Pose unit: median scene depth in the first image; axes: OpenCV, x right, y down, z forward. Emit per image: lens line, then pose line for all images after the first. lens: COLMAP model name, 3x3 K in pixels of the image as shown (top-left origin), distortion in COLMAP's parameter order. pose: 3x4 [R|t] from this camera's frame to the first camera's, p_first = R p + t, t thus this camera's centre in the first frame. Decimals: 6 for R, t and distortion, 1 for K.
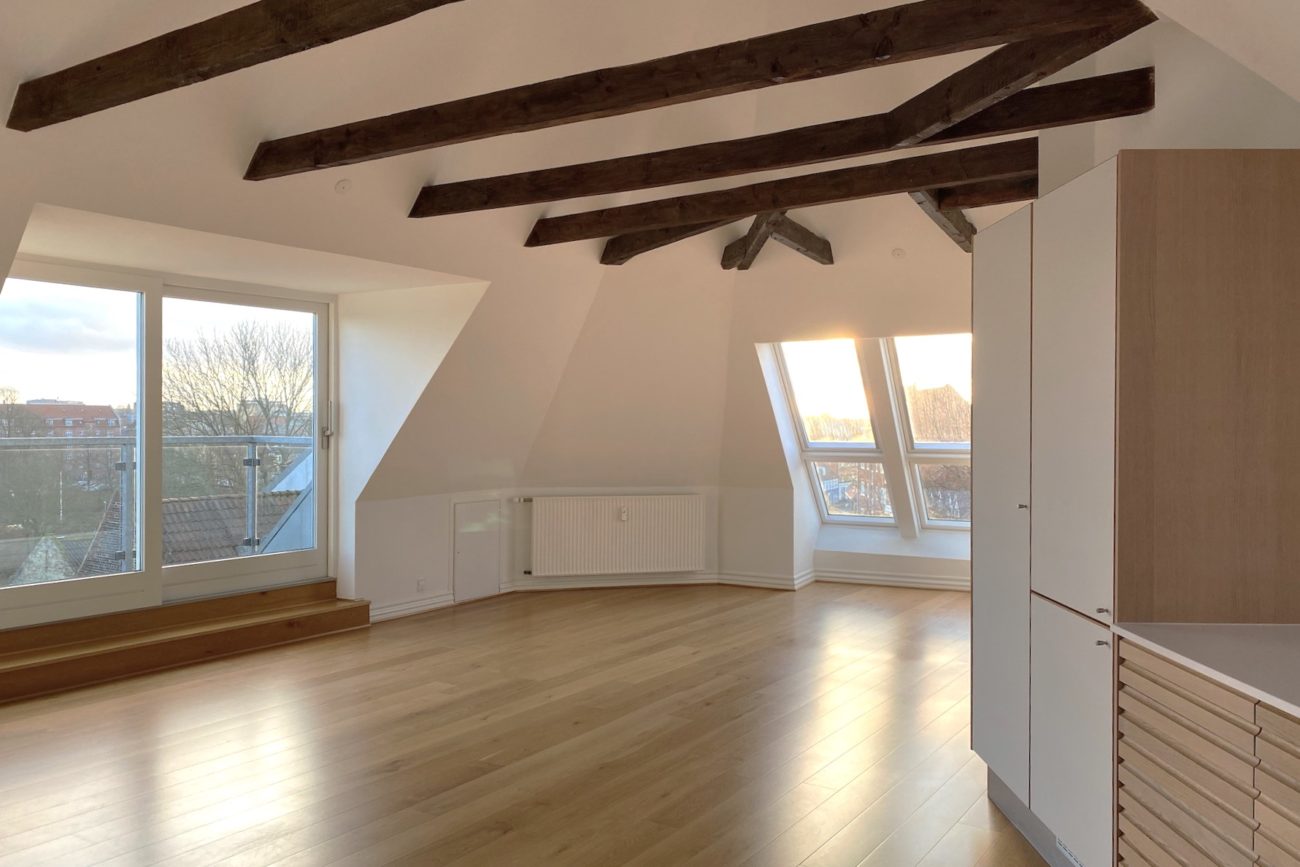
lens RADIAL K [[997.2, 0, 650.0], [0, 997.2, 433.5], [0, 0, 1]] dist [0.005539, 0.002535]
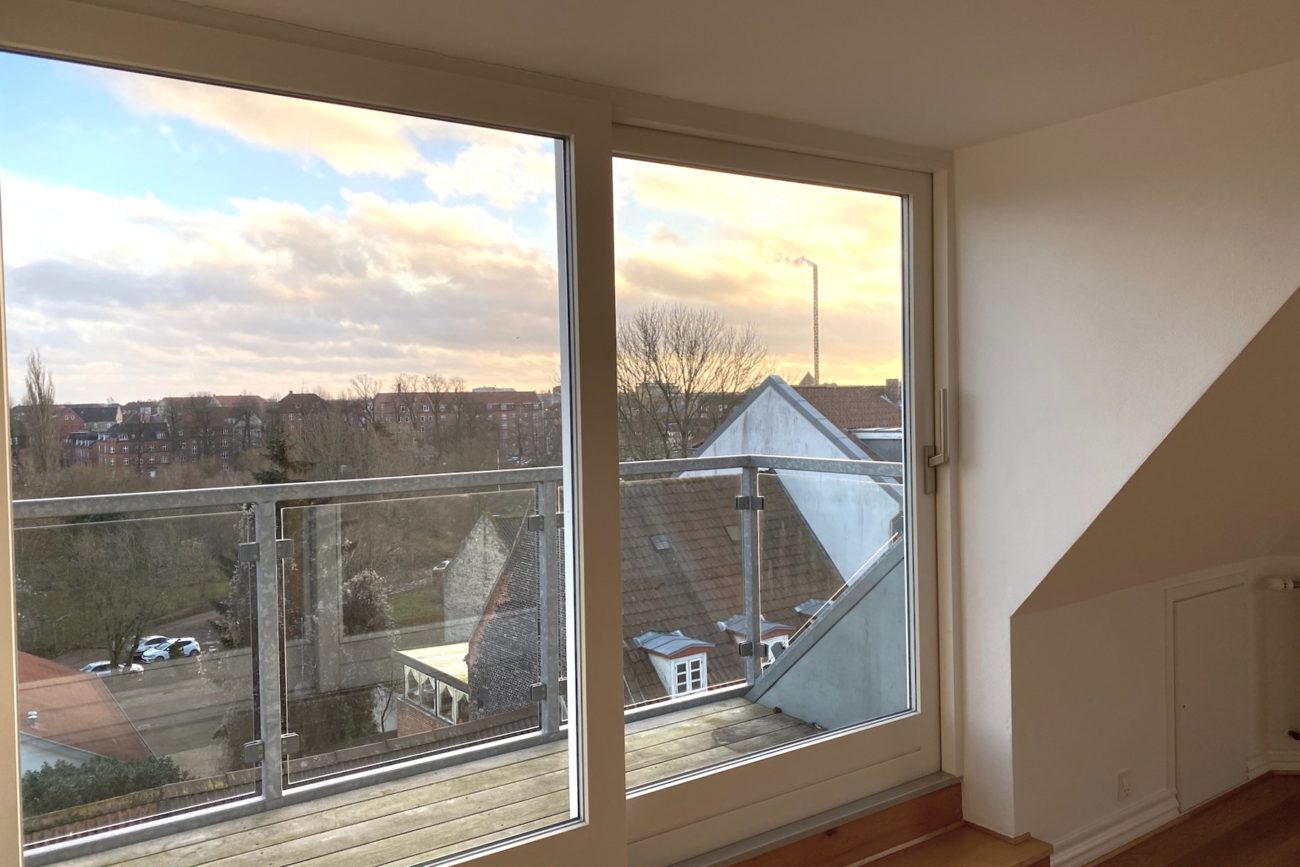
lens RADIAL K [[981.8, 0, 650.0], [0, 981.8, 433.5], [0, 0, 1]] dist [0.072754, -0.000006]
pose [[0.928745, -0.009790, -0.370591, -0.250602], [0.018636, 0.999620, 0.020297, -0.021224], [0.370251, -0.025757, 0.928574, 0.483011]]
